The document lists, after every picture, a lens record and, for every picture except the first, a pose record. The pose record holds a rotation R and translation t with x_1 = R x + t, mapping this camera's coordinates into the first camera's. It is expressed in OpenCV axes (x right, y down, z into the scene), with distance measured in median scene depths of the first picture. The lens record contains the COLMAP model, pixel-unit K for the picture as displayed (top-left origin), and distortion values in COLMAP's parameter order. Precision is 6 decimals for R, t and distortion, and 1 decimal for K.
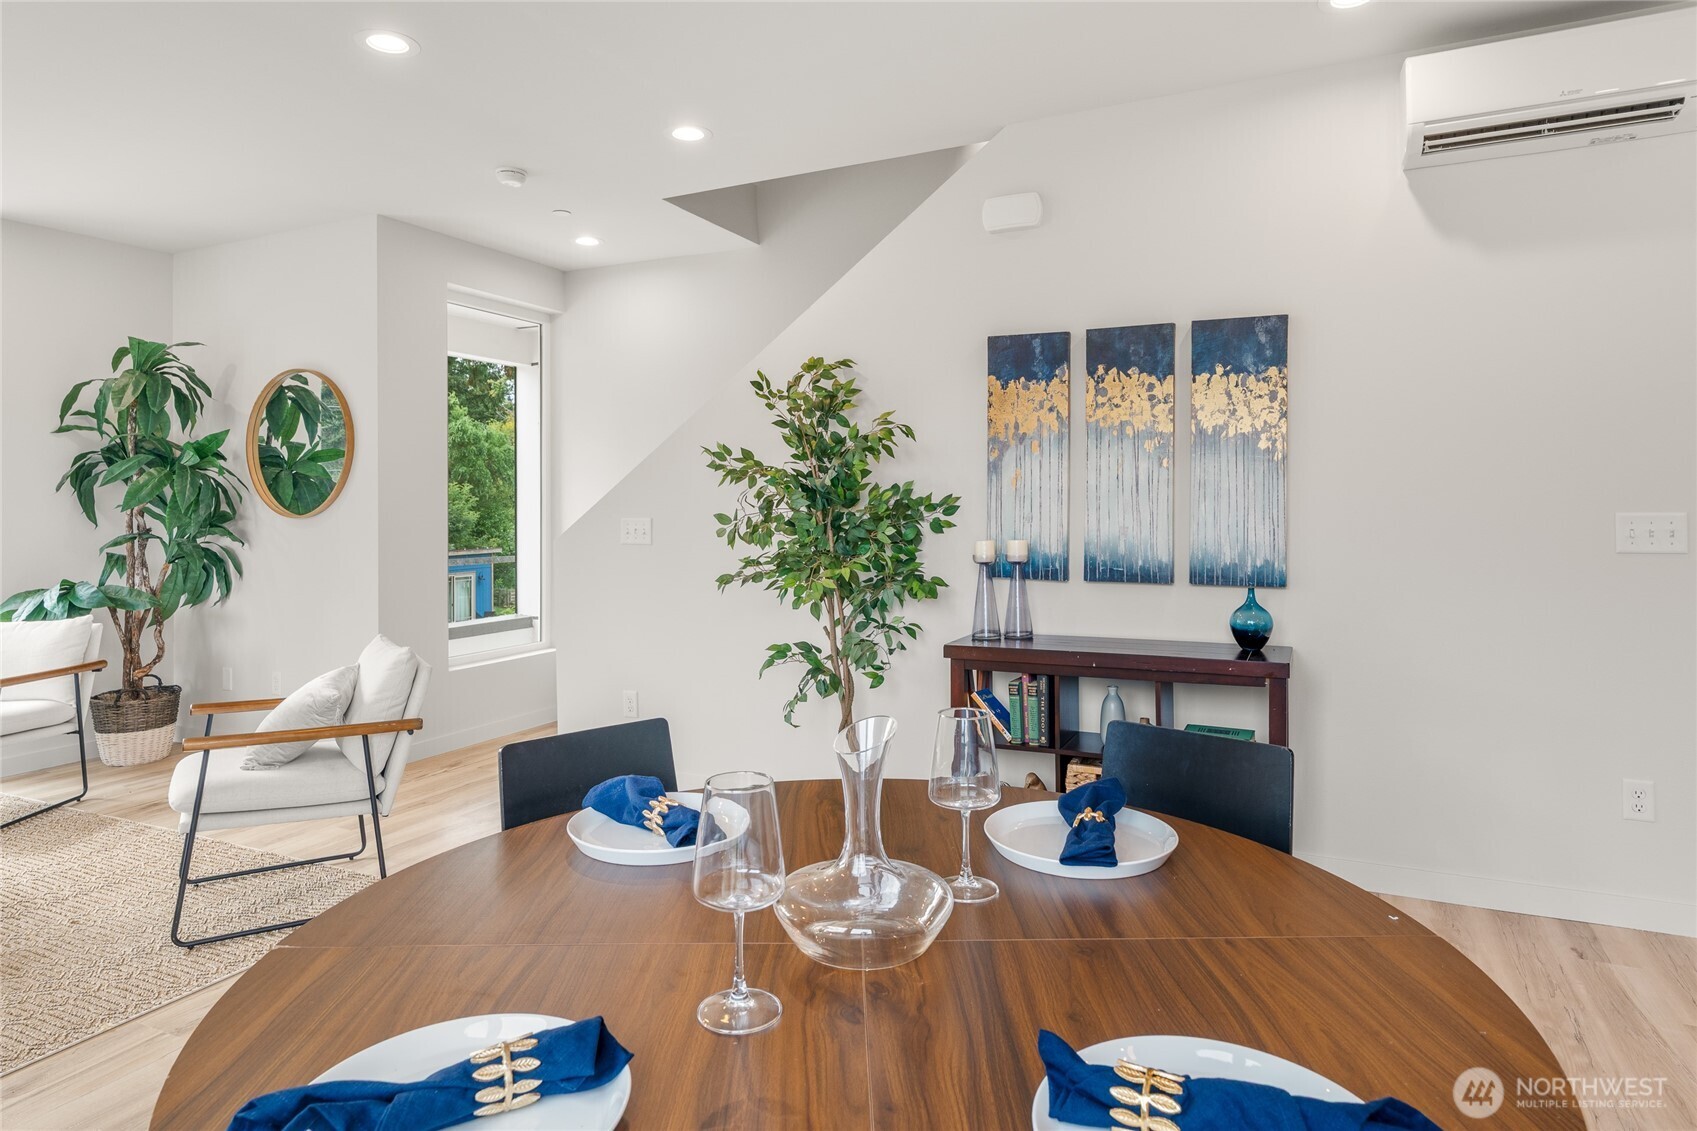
lens RADIAL K [[985.0, 0, 831.7], [0, 985.0, 492.9], [0, 0, 1]] dist [-0.008473, 0.005961]
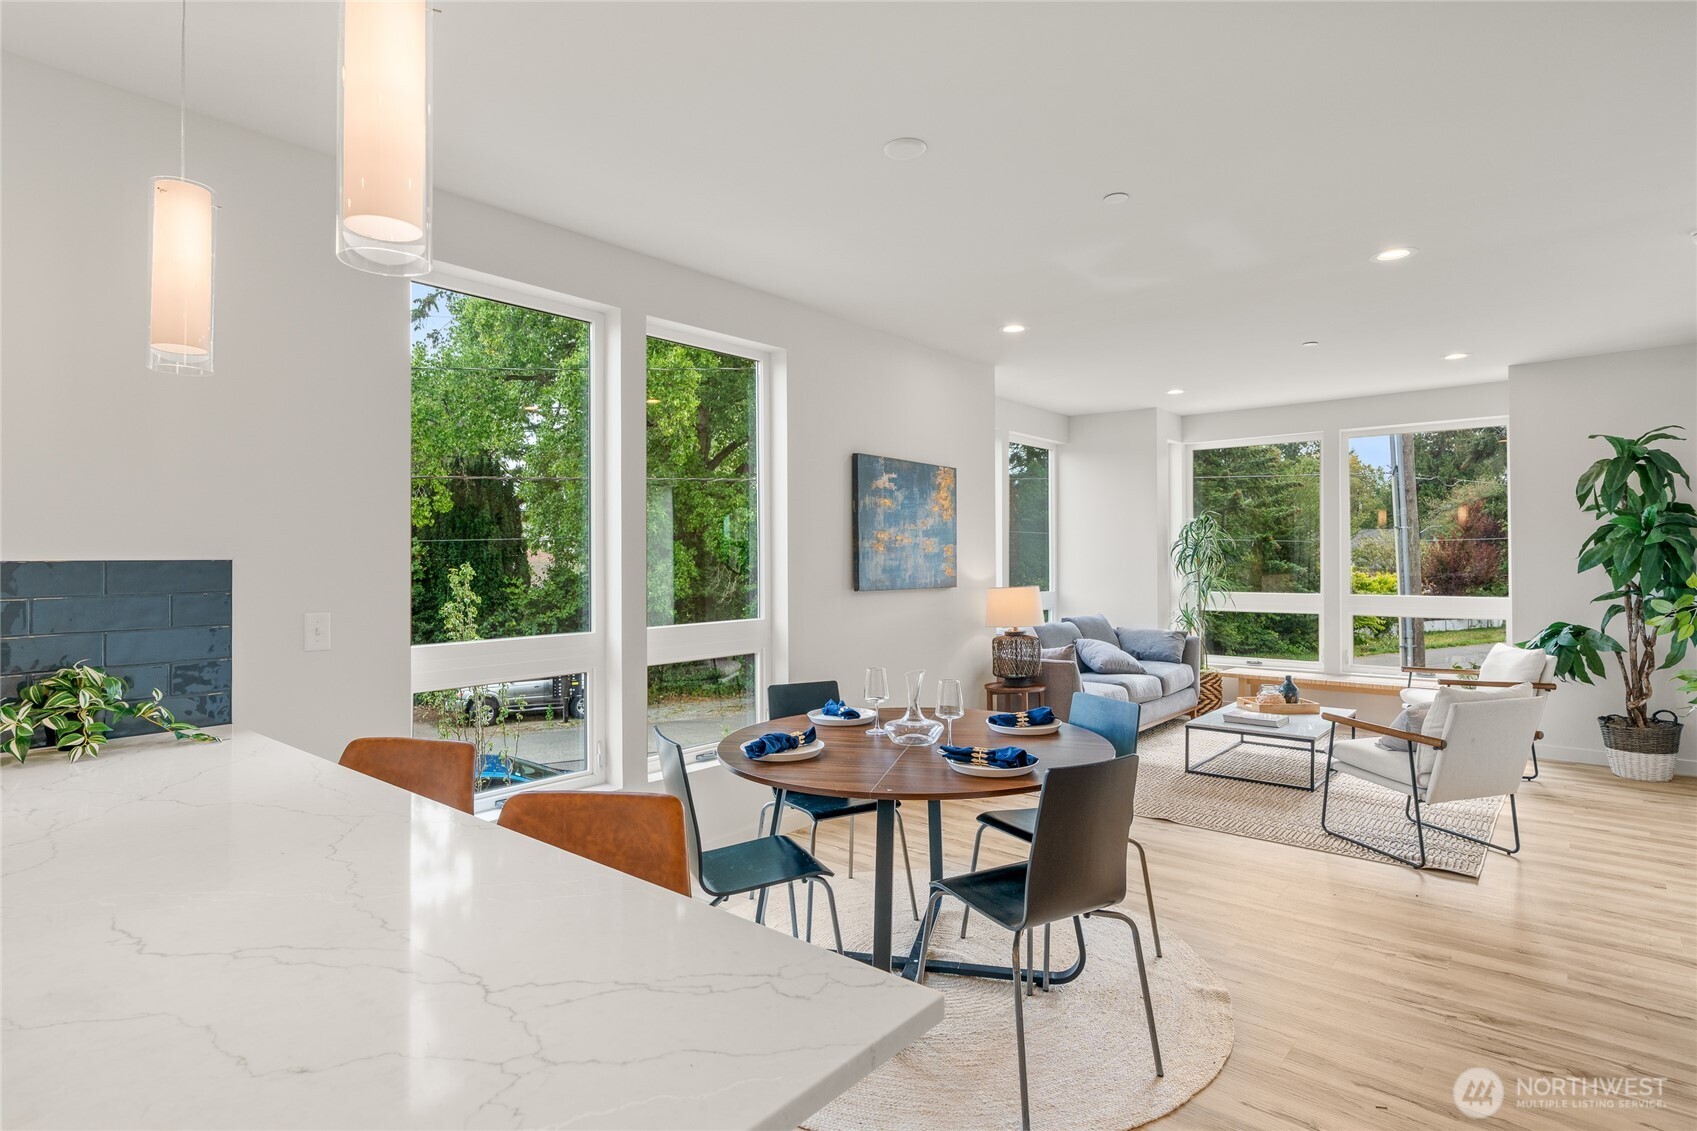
lens RADIAL K [[862.4, 0, 842.8], [0, 862.4, 548.6], [0, 0, 1]] dist [-0.000396, 0.000316]
pose [[-0.245219, -0.002078, -0.969465, 0.565867], [0.021969, 0.999729, -0.007700, -0.023262], [0.969219, -0.023186, -0.245107, 0.313920]]
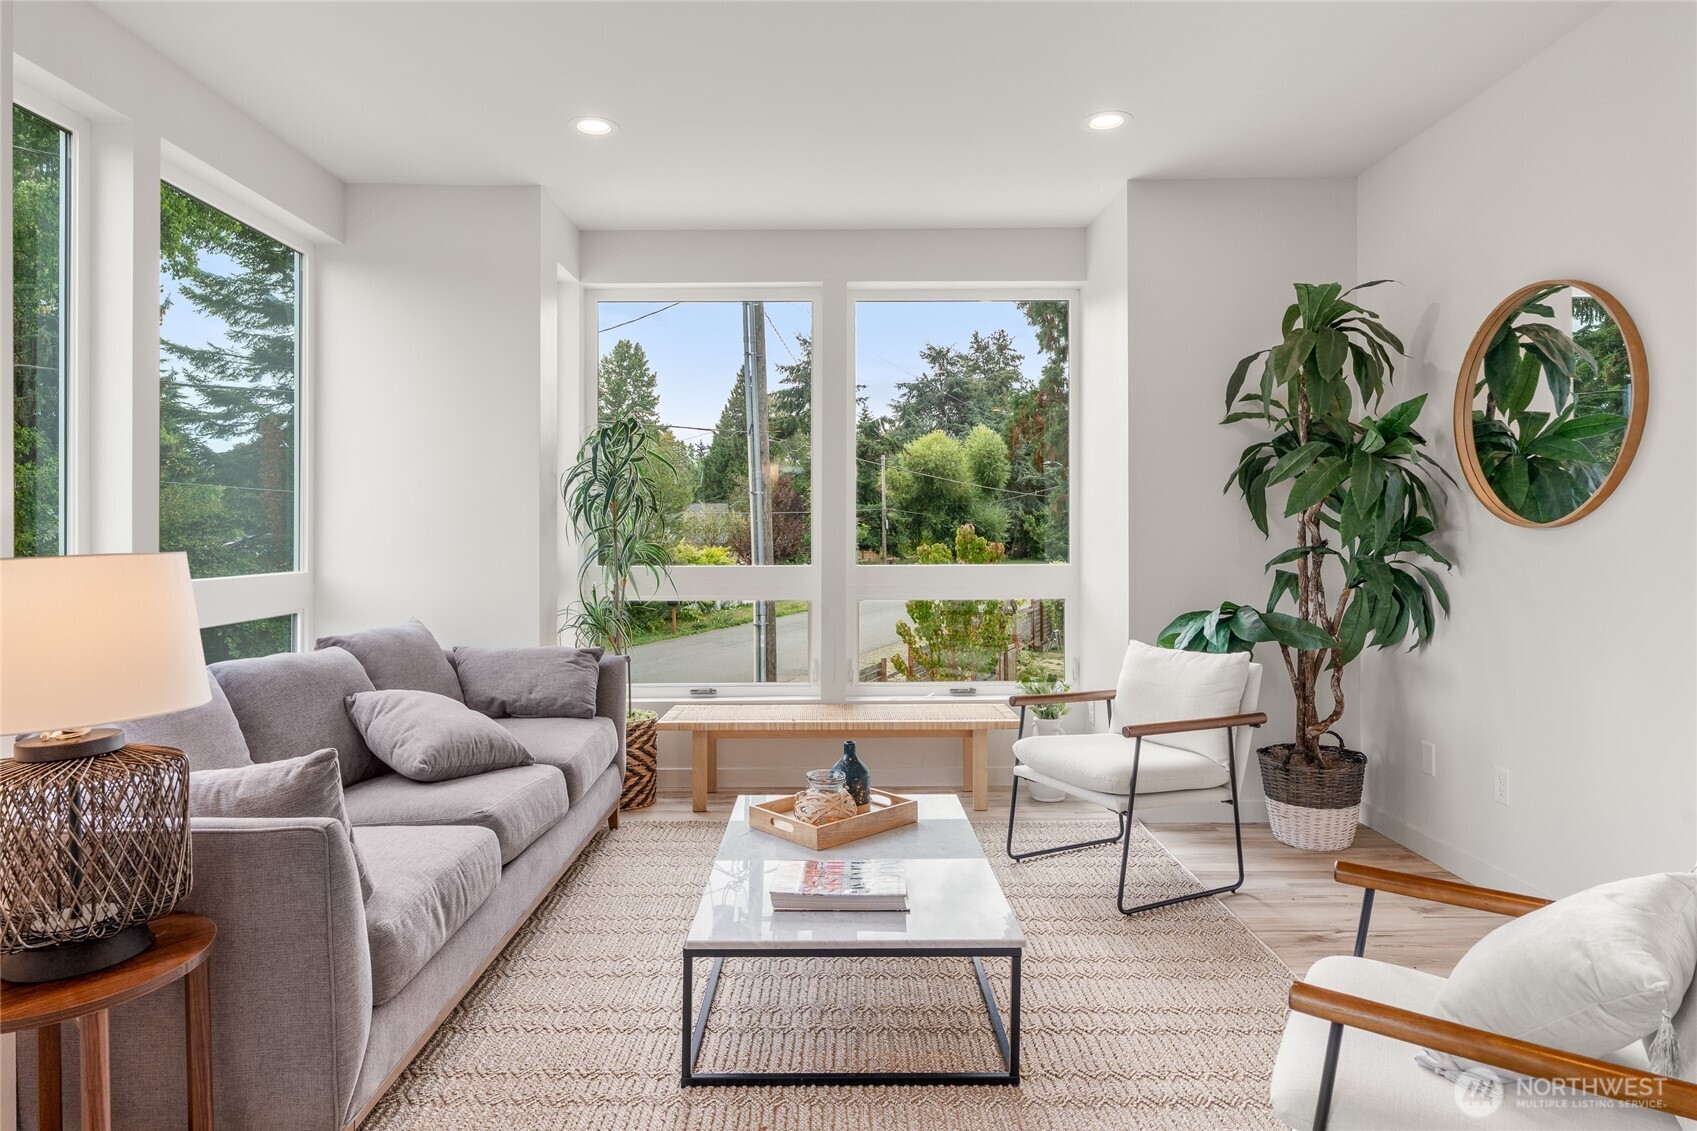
lens RADIAL K [[985.0, 0, 848.9], [0, 985.0, 532.7], [0, 0, 1]] dist [-0.008473, 0.005961]
pose [[0.449795, 0.008860, -0.893088, -0.186760], [0.013075, 0.999778, 0.016503, 0.012951], [0.893036, -0.019100, 0.449579, 0.336617]]
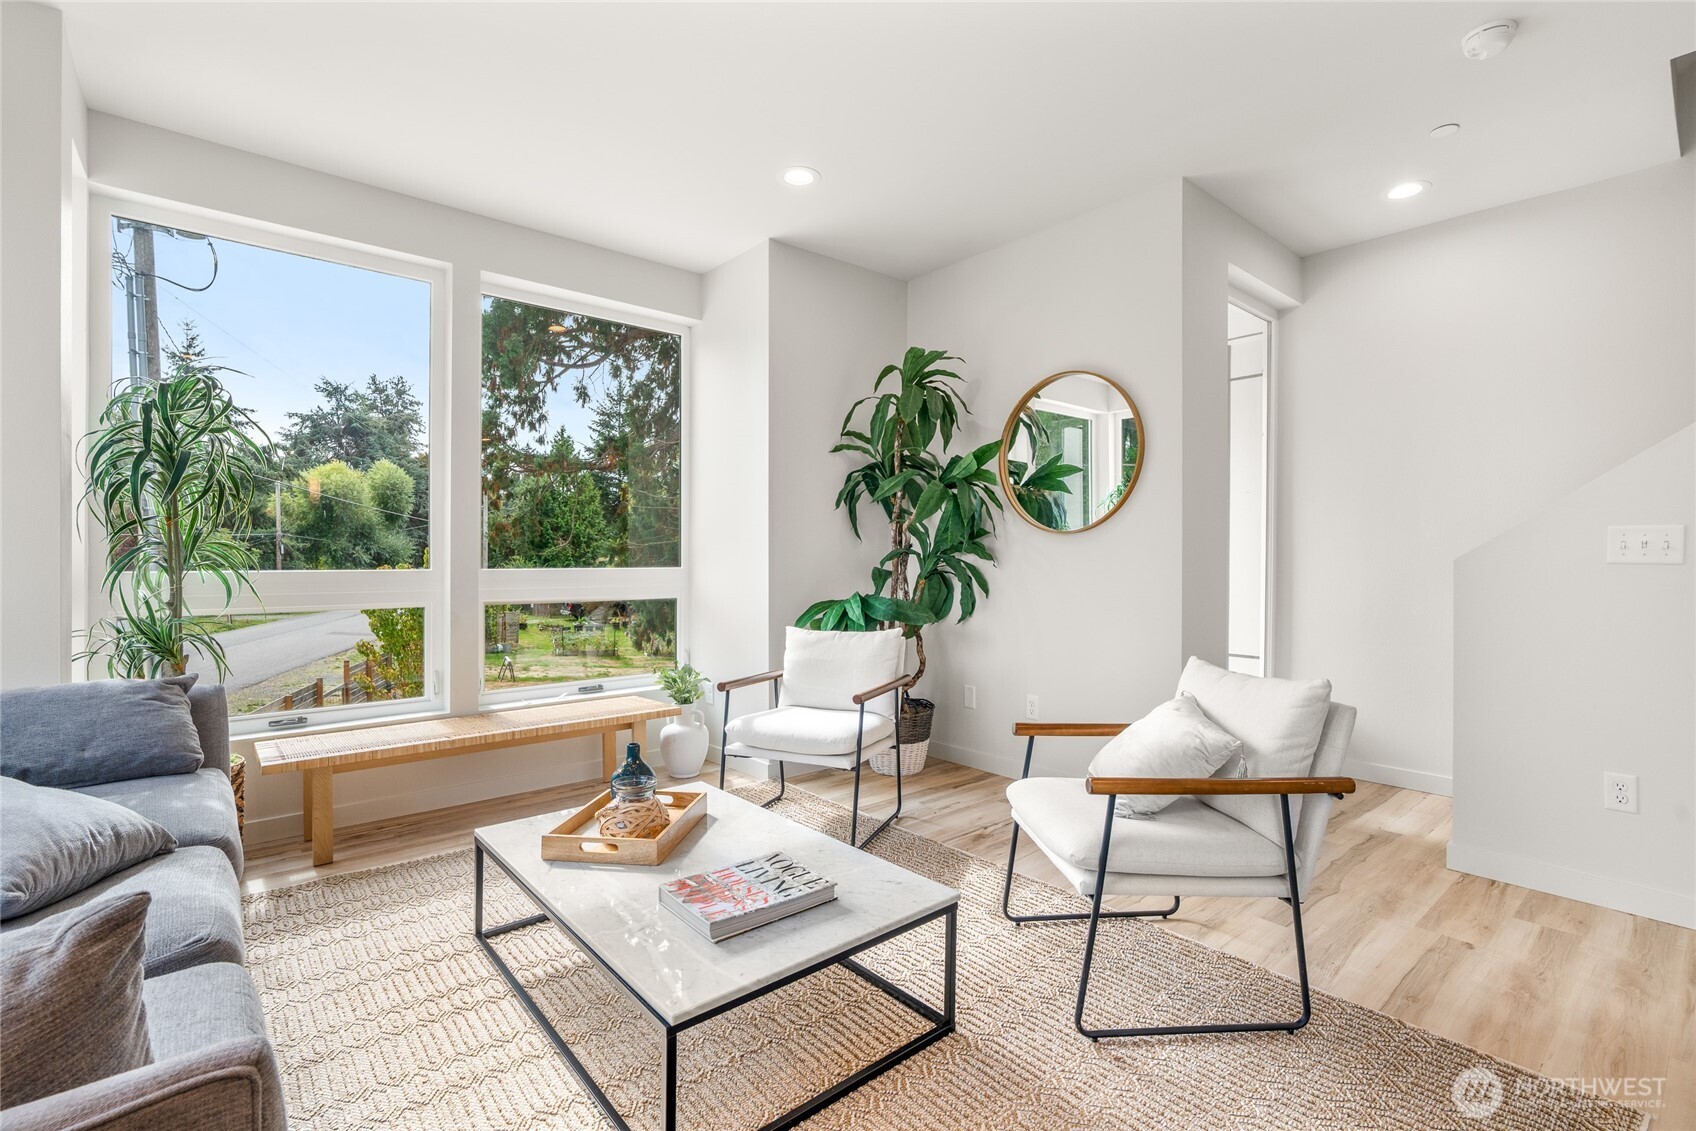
lens RADIAL K [[761.6, 0, 821.4], [0, 761.6, 568.0], [0, 0, 1]] dist [-0.000737, 0.000363]
pose [[0.918623, 0.013194, -0.394914, -0.470985], [-0.002570, 0.999621, 0.027419, 0.039368], [0.395126, -0.024173, 0.918309, 0.243034]]
